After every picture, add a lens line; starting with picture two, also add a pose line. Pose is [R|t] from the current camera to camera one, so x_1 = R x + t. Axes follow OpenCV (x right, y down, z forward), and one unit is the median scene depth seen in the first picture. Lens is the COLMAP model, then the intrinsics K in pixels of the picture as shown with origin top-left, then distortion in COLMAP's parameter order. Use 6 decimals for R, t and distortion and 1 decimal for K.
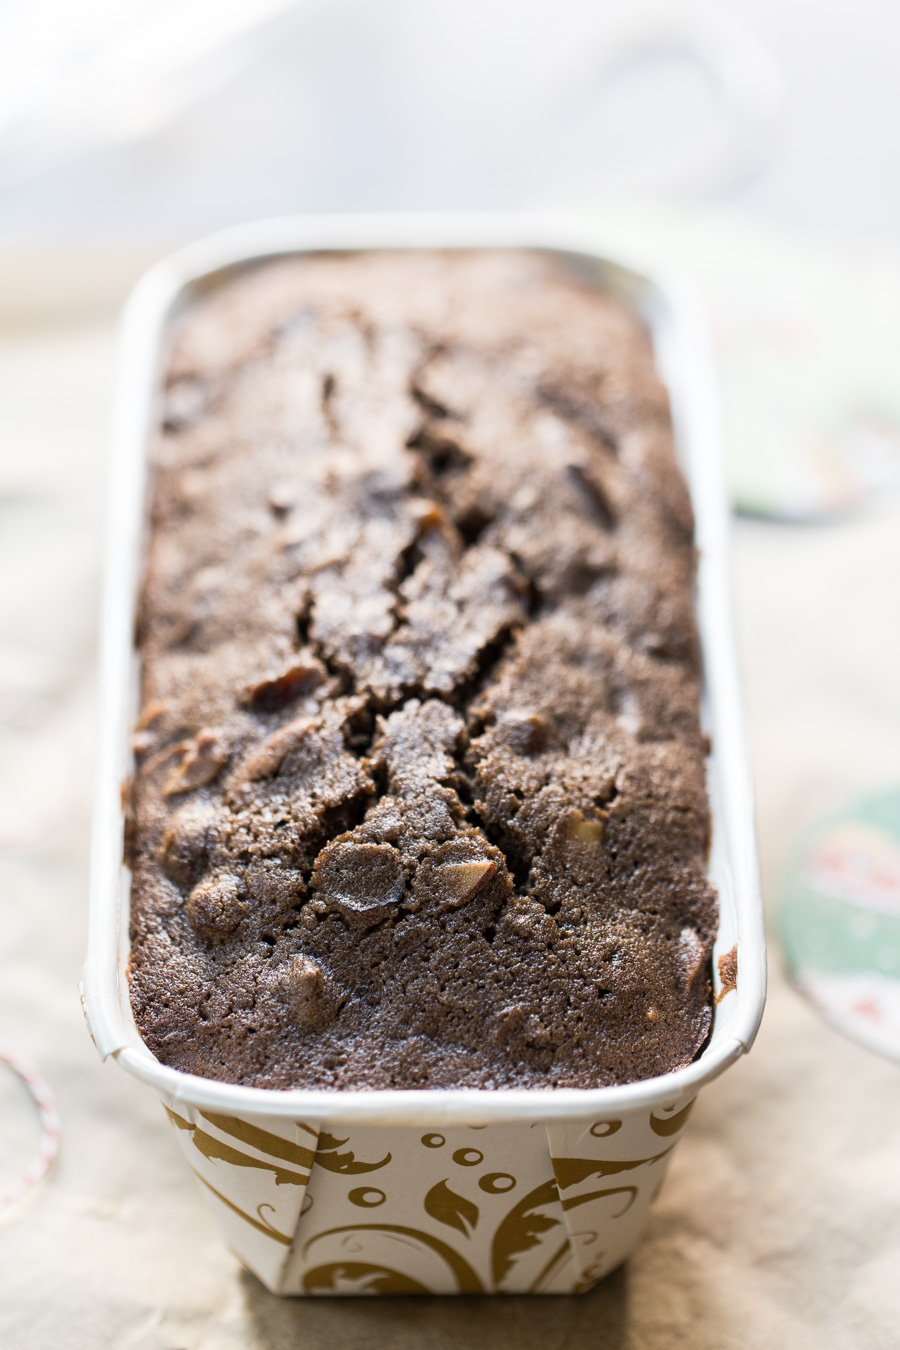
lens RADIAL K [[4610.4, 0, 450.0], [0, 4610.4, 675.0], [0, 0, 1]] dist [-0.408053, -2.144054]
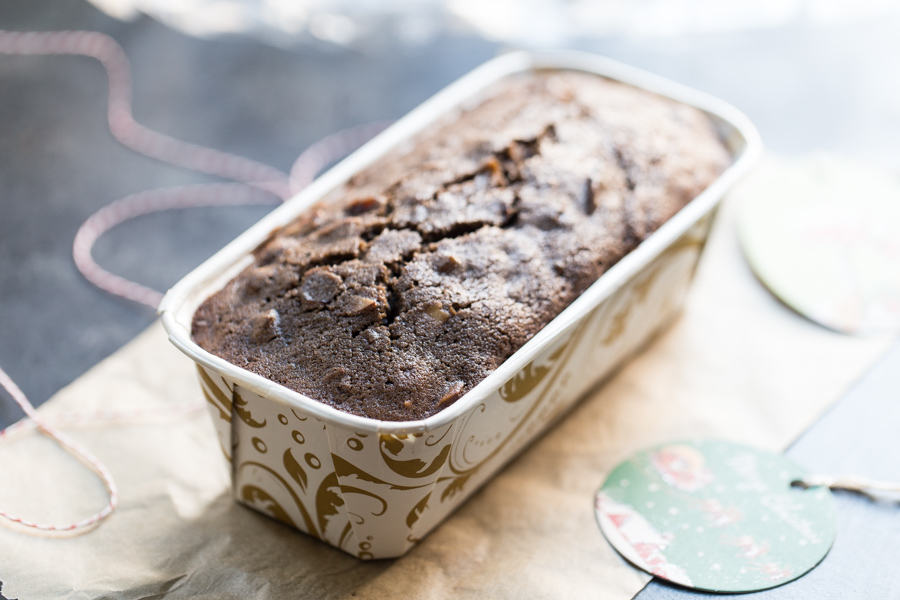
lens RADIAL K [[3073.6, 0, 450.0], [0, 3073.6, 300.0], [0, 0, 1]] dist [-0.408053, -2.144054]
pose [[0.813784, 0.343776, -0.468587, 0.623771], [-0.410874, 0.910555, -0.045533, 0.084377], [0.411021, 0.229584, 0.882243, -0.107201]]
